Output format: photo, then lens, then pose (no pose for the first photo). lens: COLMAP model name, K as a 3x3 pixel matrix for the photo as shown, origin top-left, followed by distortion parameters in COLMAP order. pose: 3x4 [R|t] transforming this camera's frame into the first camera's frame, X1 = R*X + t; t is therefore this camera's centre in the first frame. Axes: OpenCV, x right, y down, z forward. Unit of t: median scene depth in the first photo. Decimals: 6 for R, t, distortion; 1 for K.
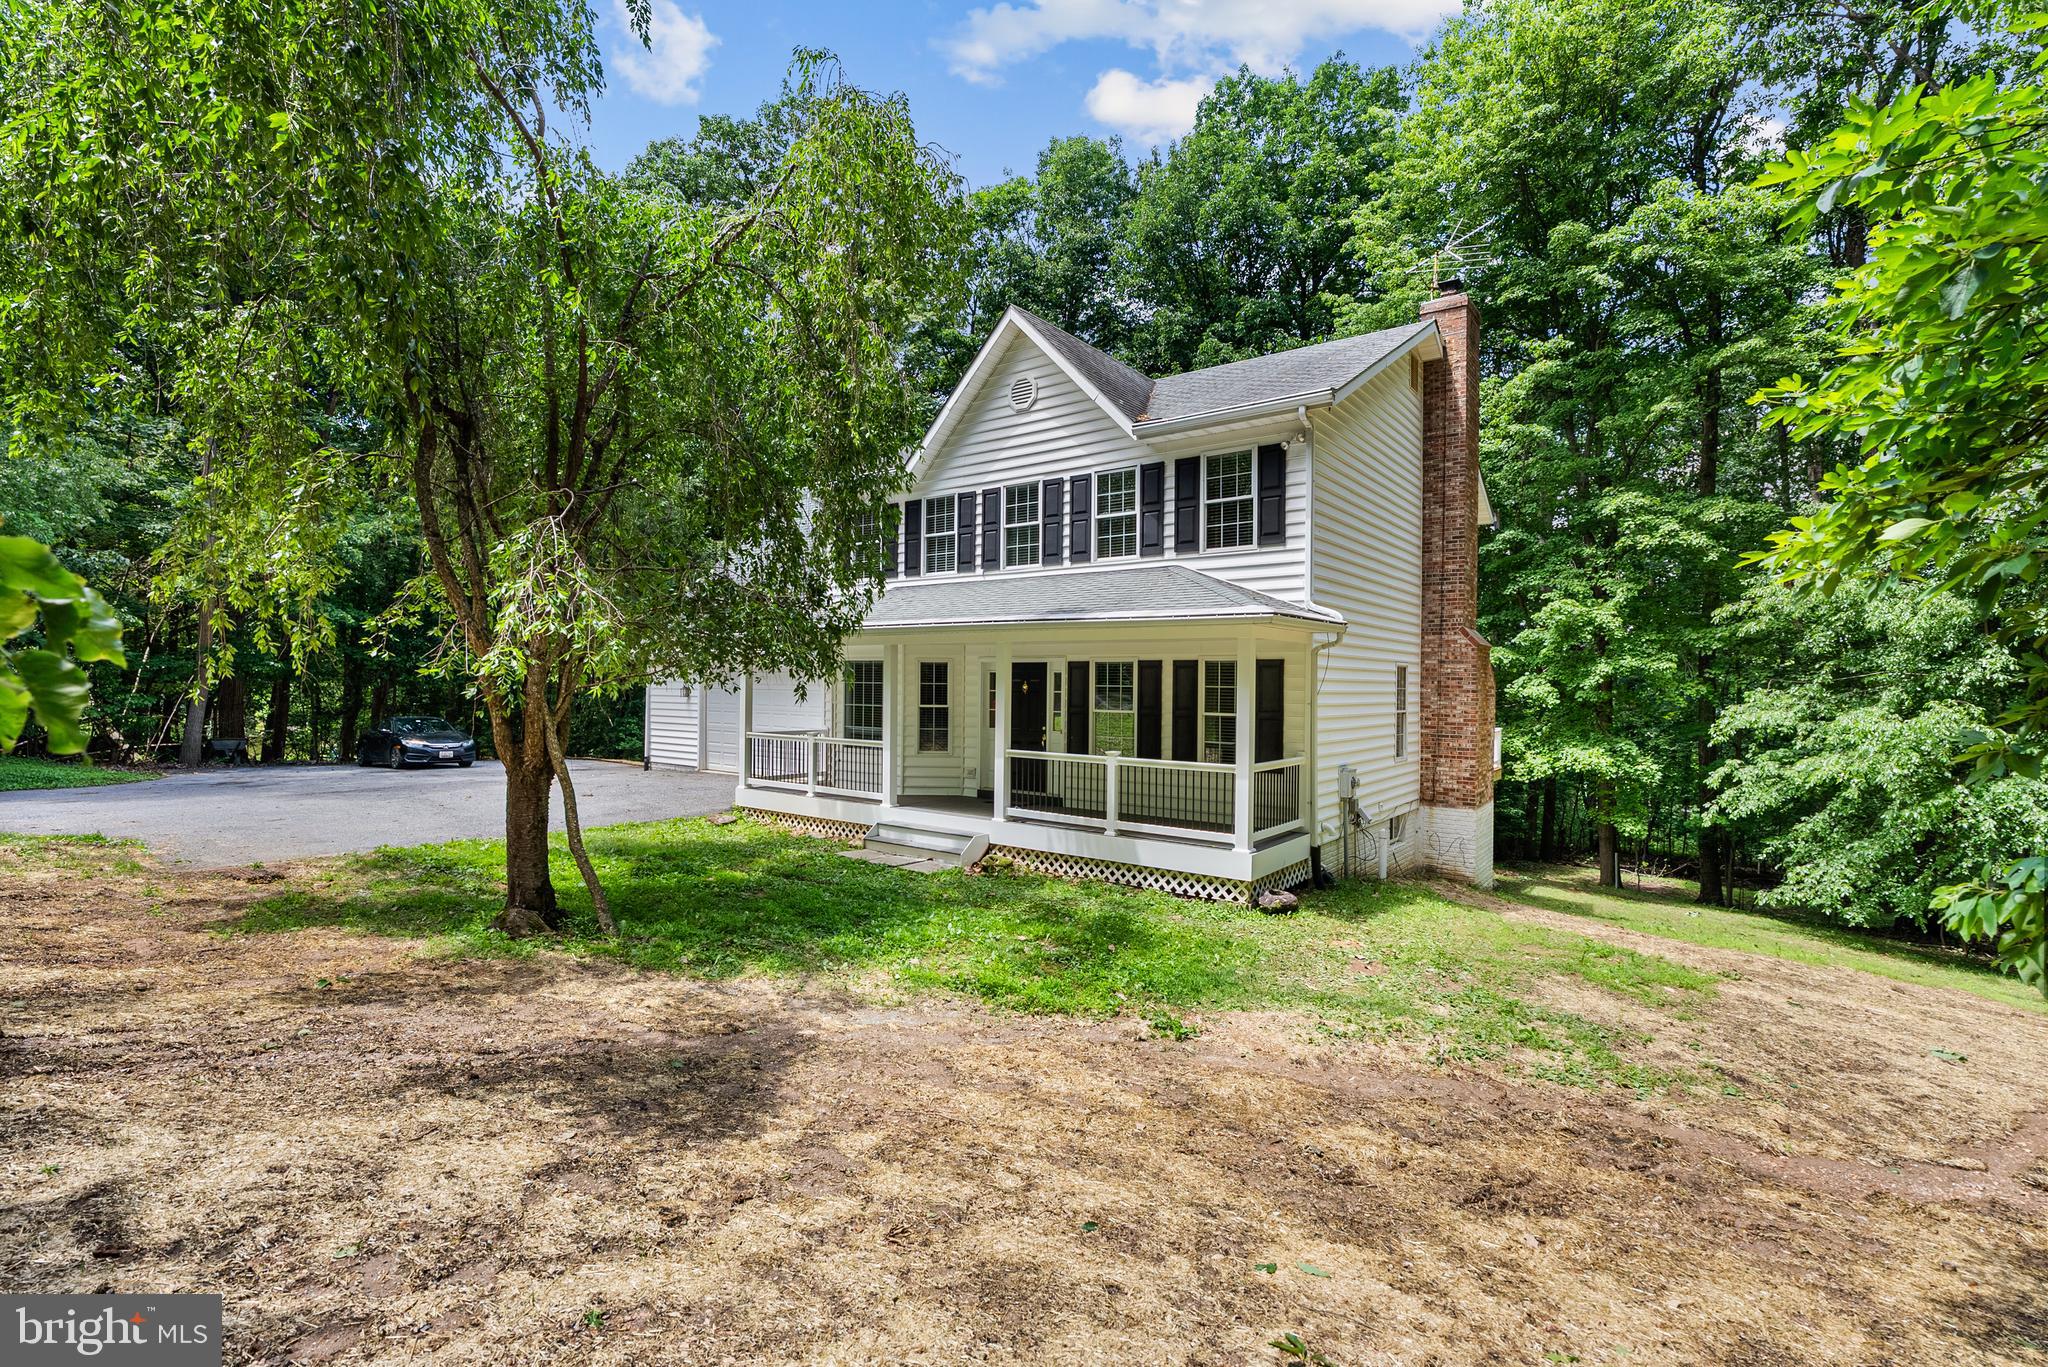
lens RADIAL K [[934.3, 0, 1019.7], [0, 934.3, 702.1], [0, 0, 1]] dist [-0.002211, -0.000020]
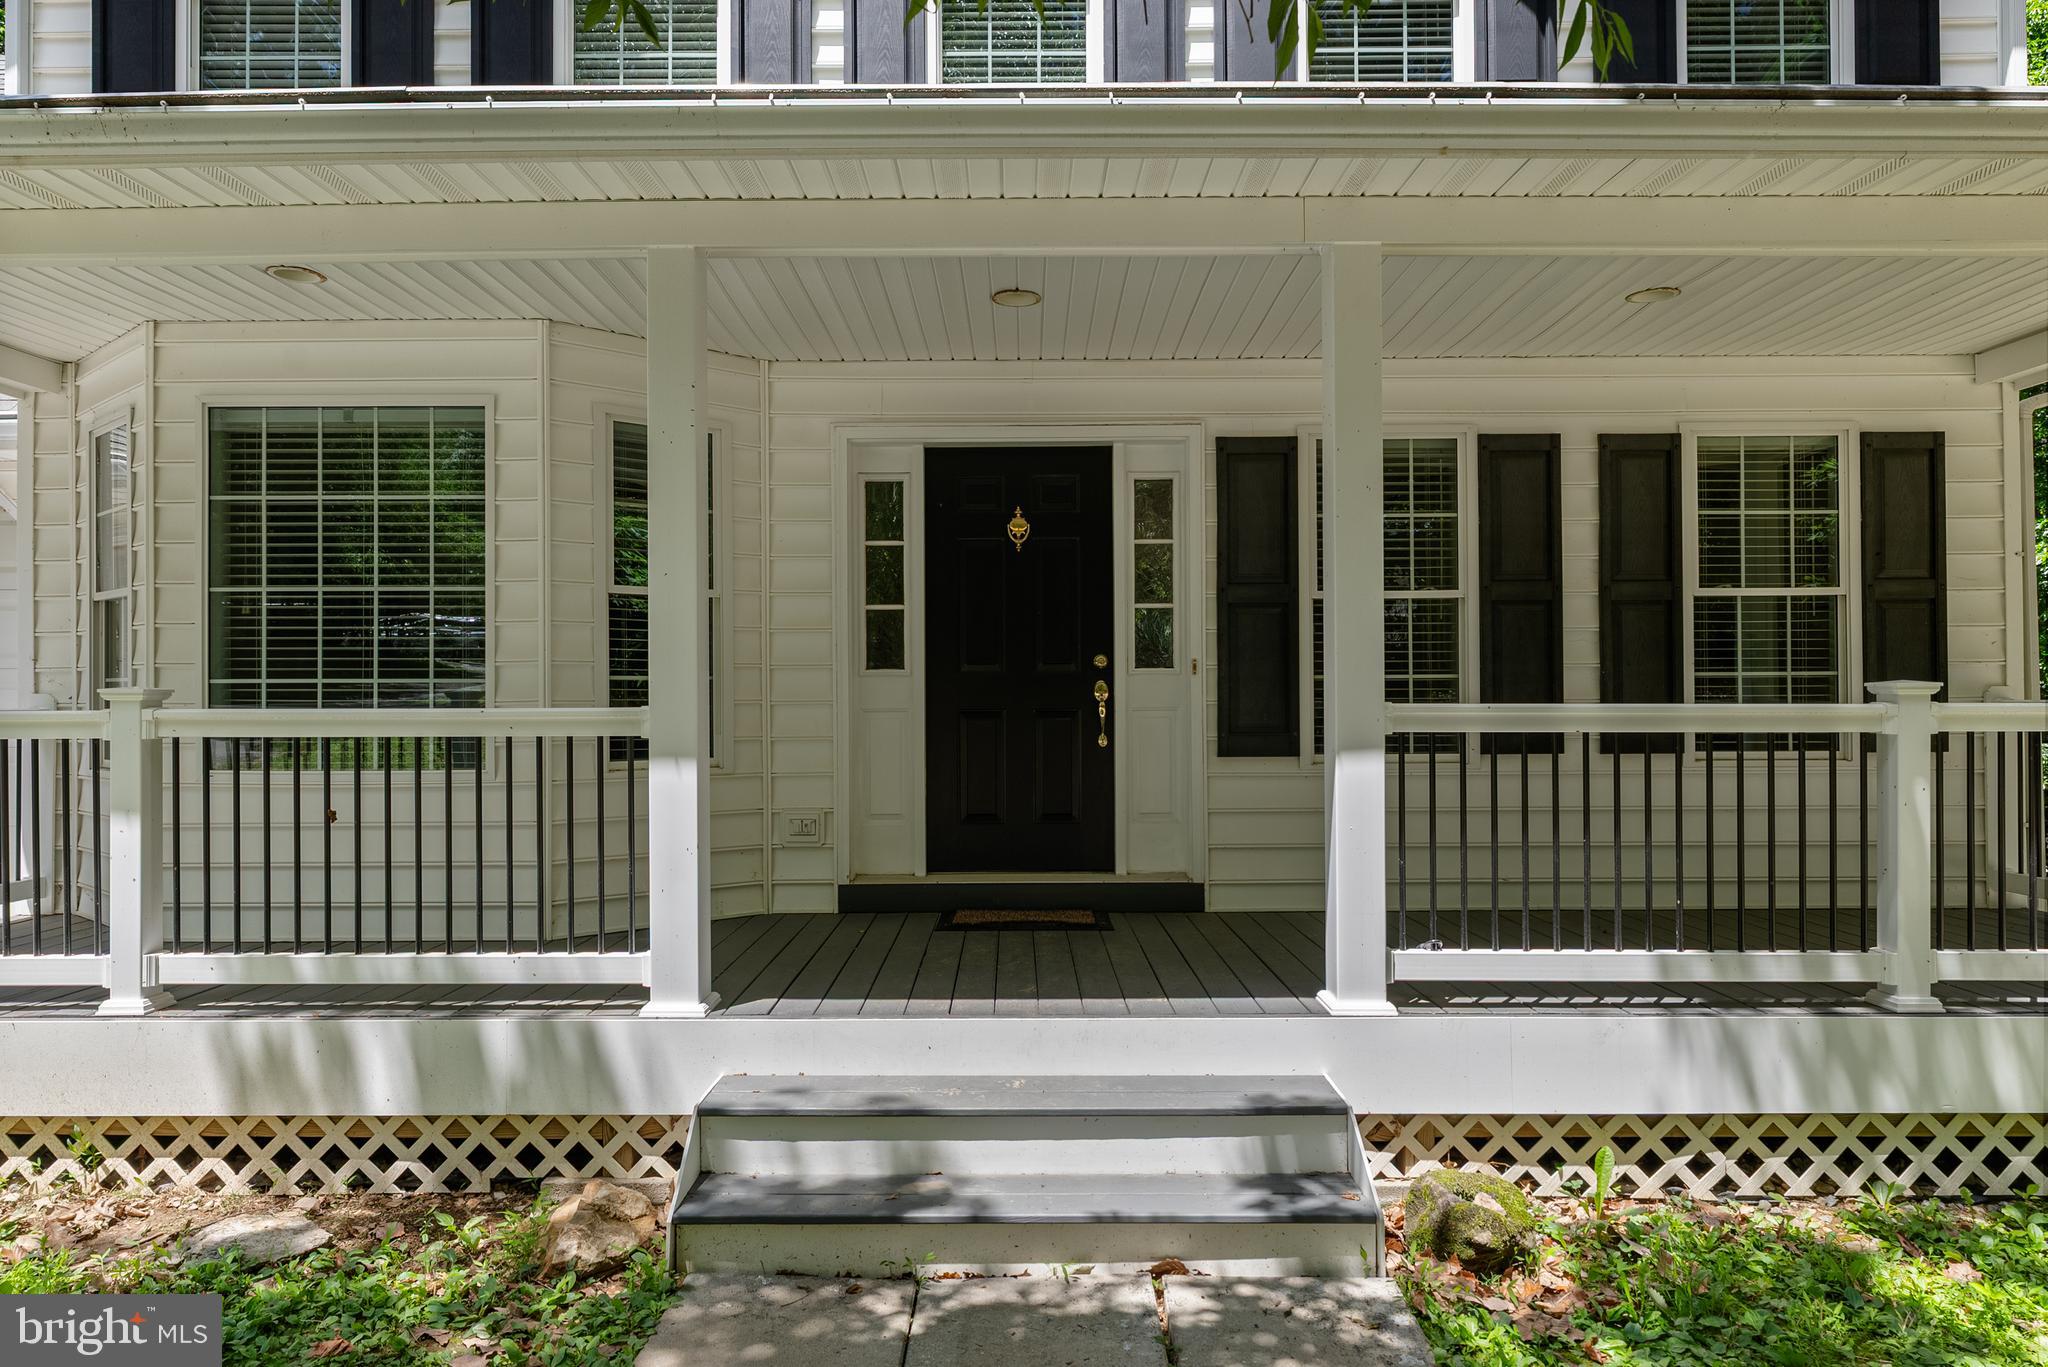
lens RADIAL K [[1178.4, 0, 1007.4], [0, 1178.4, 690.3], [0, 0, 1]] dist [-0.000364, -0.002094]
pose [[0.800730, -0.007216, 0.598981, -0.231559], [0.027234, 0.999332, -0.024368, 0.045345], [-0.598405, 0.035824, 0.800392, 0.708195]]
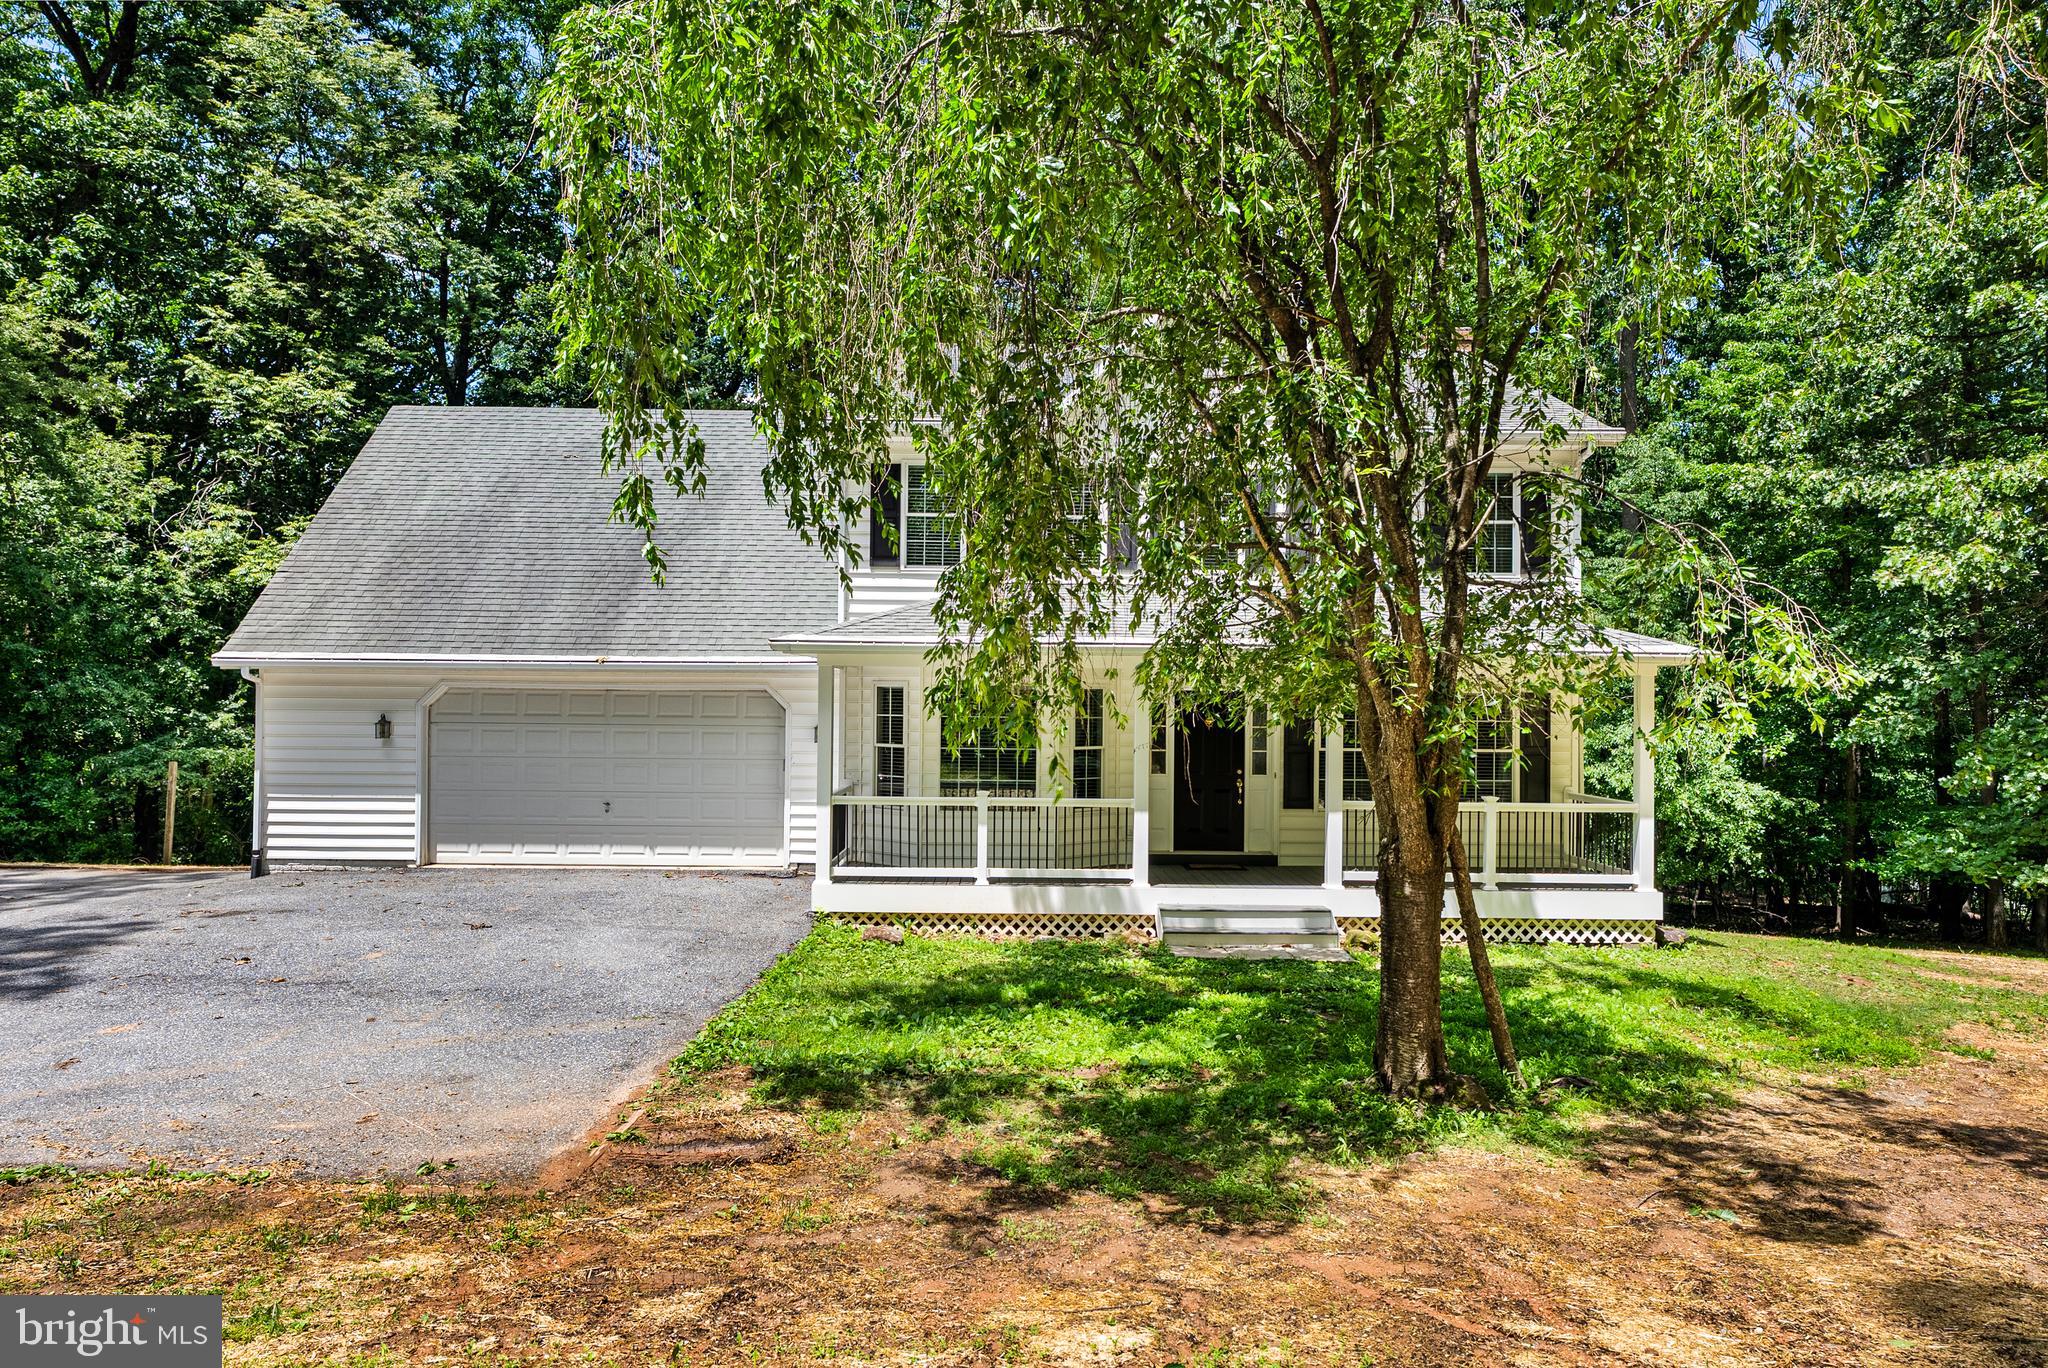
lens RADIAL K [[1178.4, 0, 1026.1], [0, 1178.4, 678.7], [0, 0, 1]] dist [-0.000364, -0.002094]
pose [[0.784491, 0.010758, 0.620047, -0.762067], [0.011179, 0.999442, -0.031483, -0.023489], [-0.620040, 0.031630, 0.783933, 0.304681]]
